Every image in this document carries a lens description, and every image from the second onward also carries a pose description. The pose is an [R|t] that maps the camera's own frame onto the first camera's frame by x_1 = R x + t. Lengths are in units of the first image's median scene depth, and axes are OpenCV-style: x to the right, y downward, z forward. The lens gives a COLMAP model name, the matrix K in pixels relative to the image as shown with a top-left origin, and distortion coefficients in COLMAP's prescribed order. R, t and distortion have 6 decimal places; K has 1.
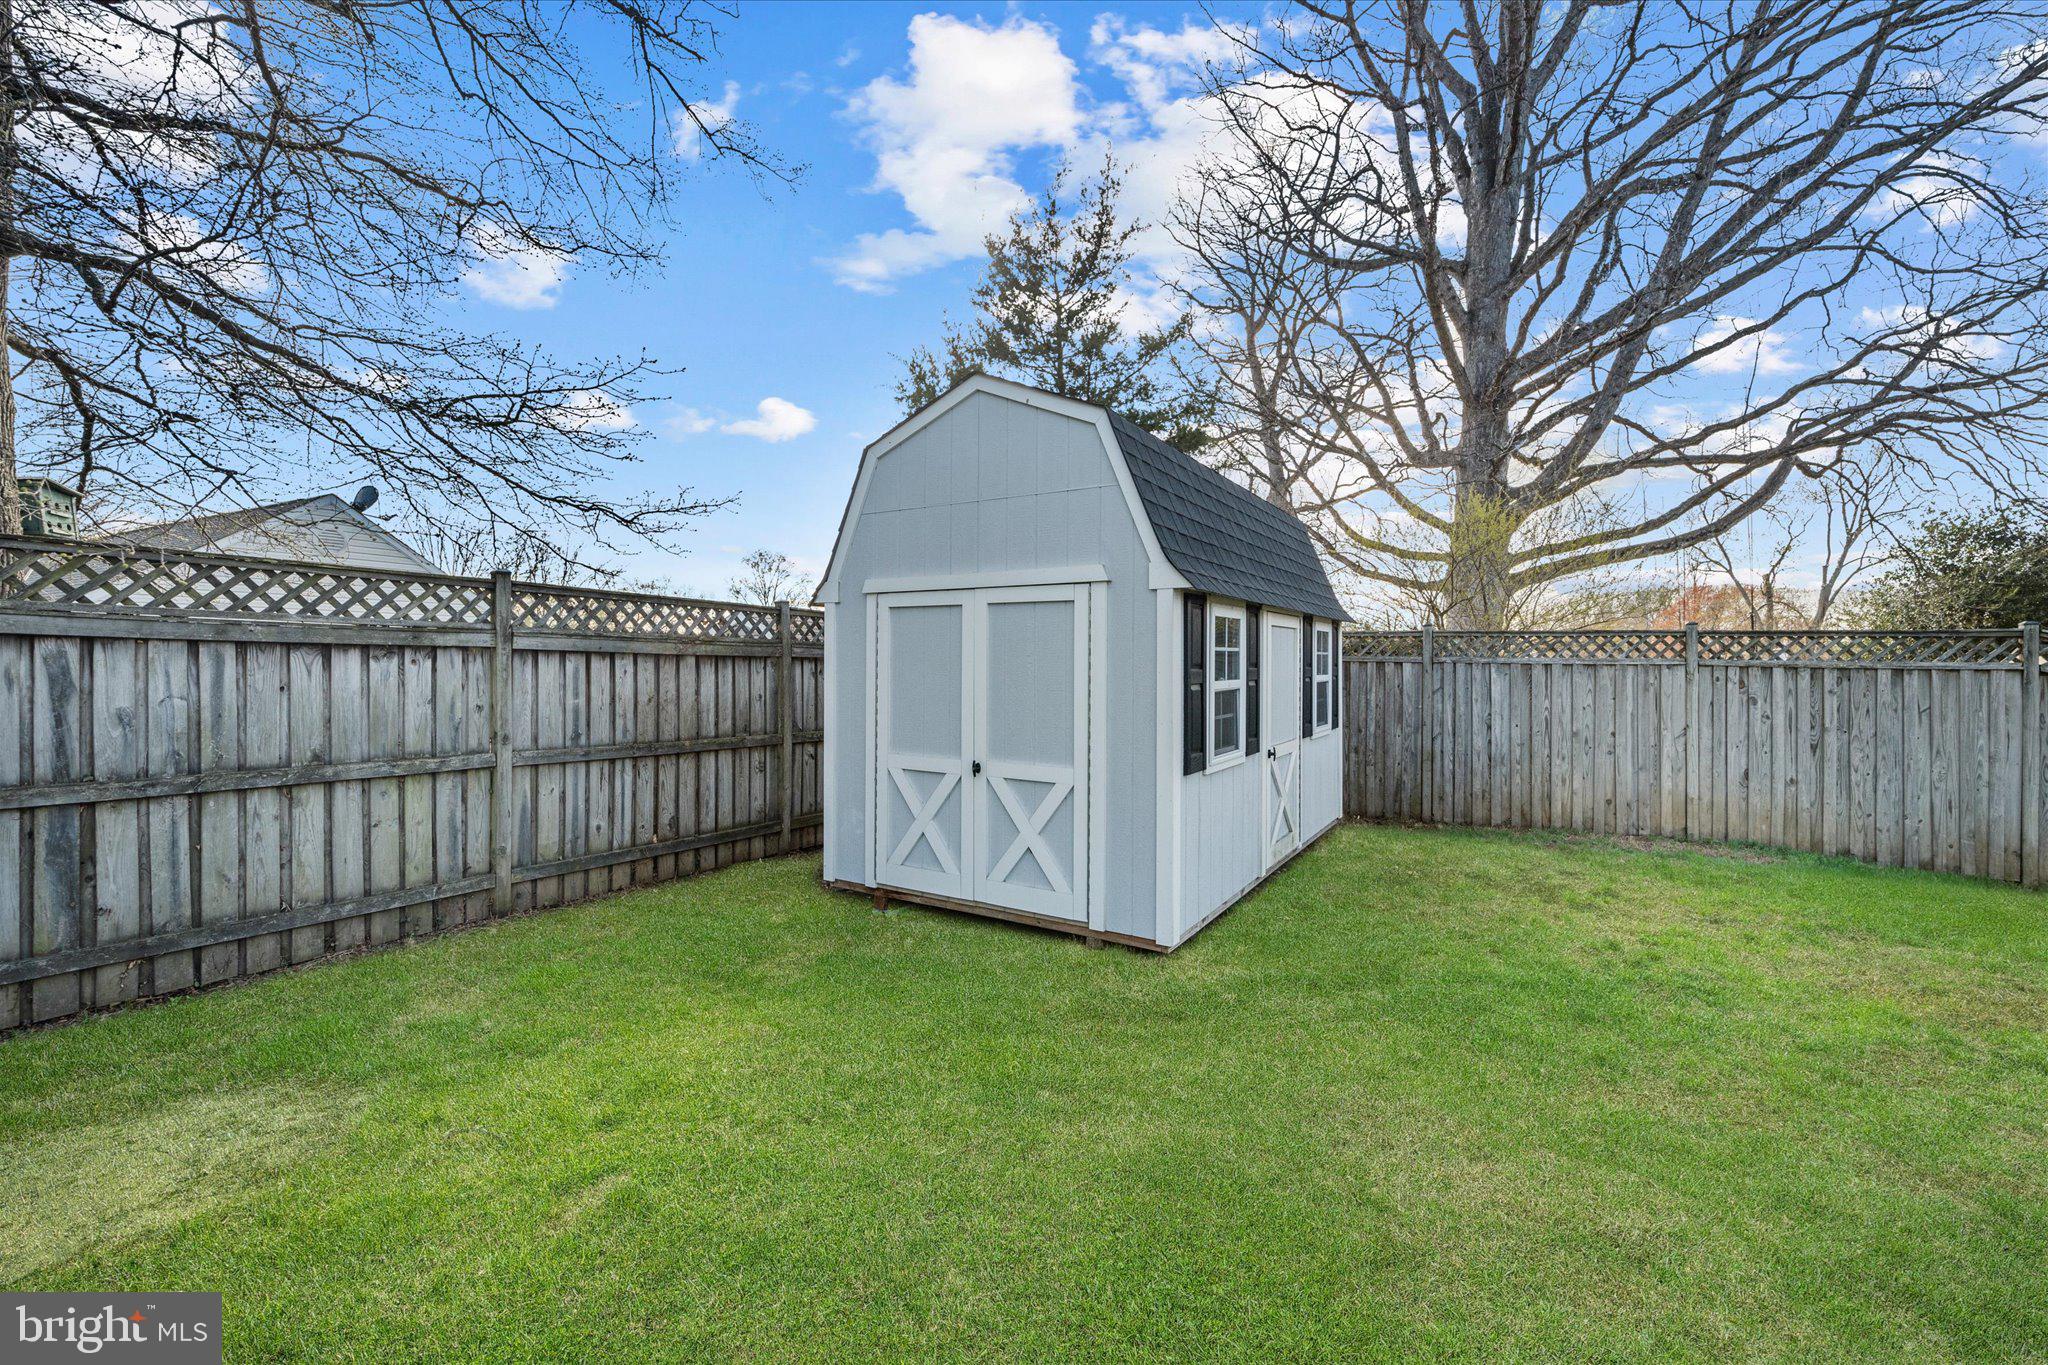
lens RADIAL K [[831.8, 0, 1025.2], [0, 831.8, 650.1], [0, 0, 1]] dist [-0.000891, -0.000186]
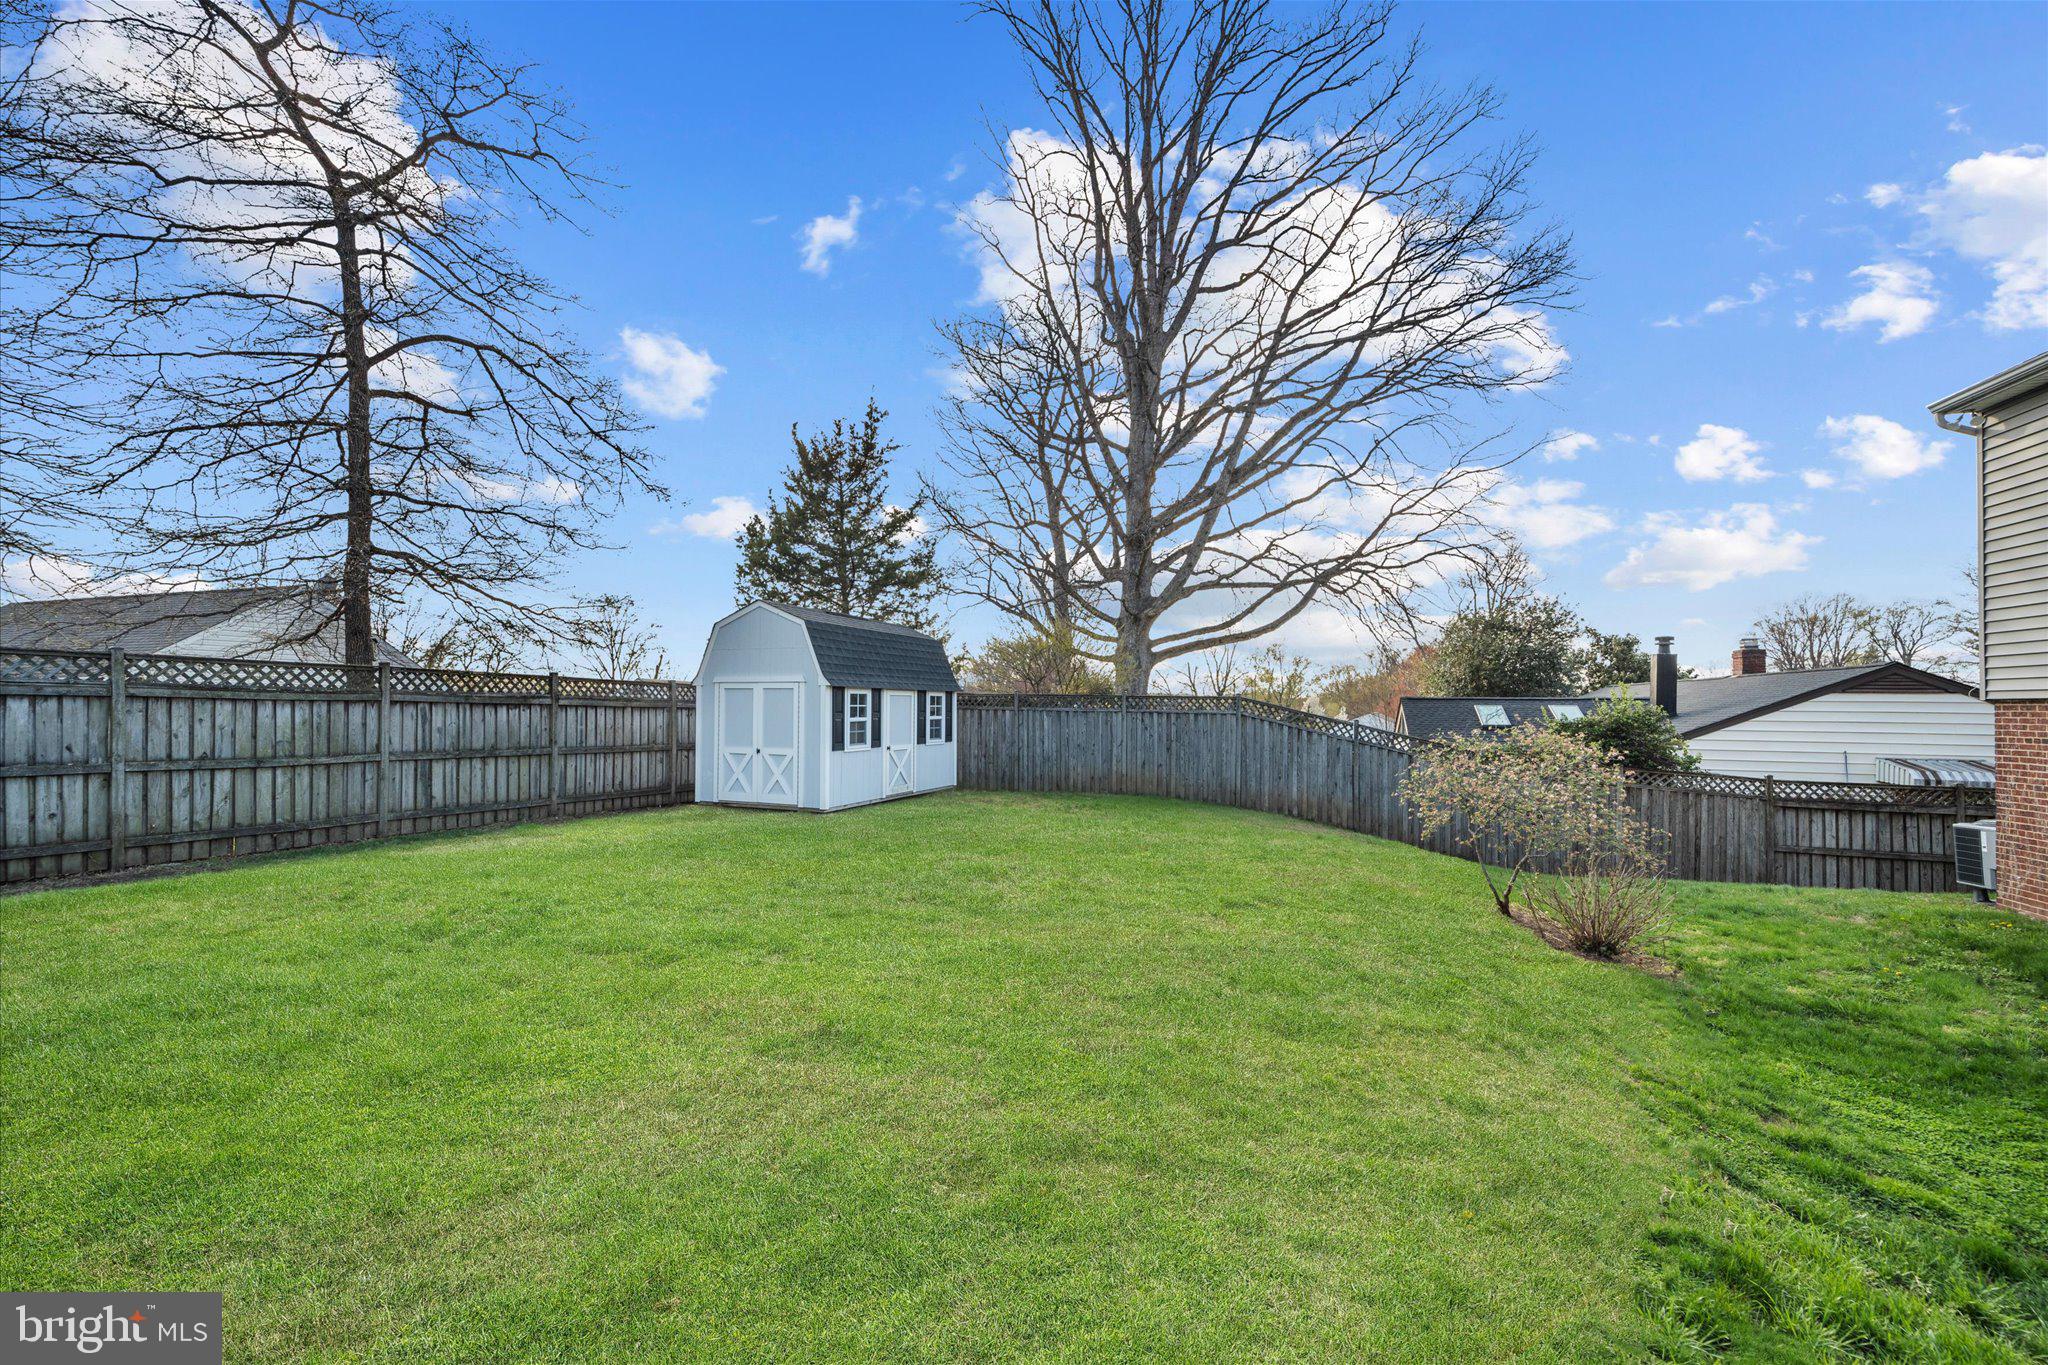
lens RADIAL K [[823.1, 0, 1030.7], [0, 823.1, 688.1], [0, 0, 1]] dist [-0.000238, -0.000467]
pose [[0.984896, 0.005585, 0.173055, 0.295497], [-0.004134, 0.999953, -0.008745, -0.032684], [-0.173095, 0.007898, 0.984873, -1.493911]]
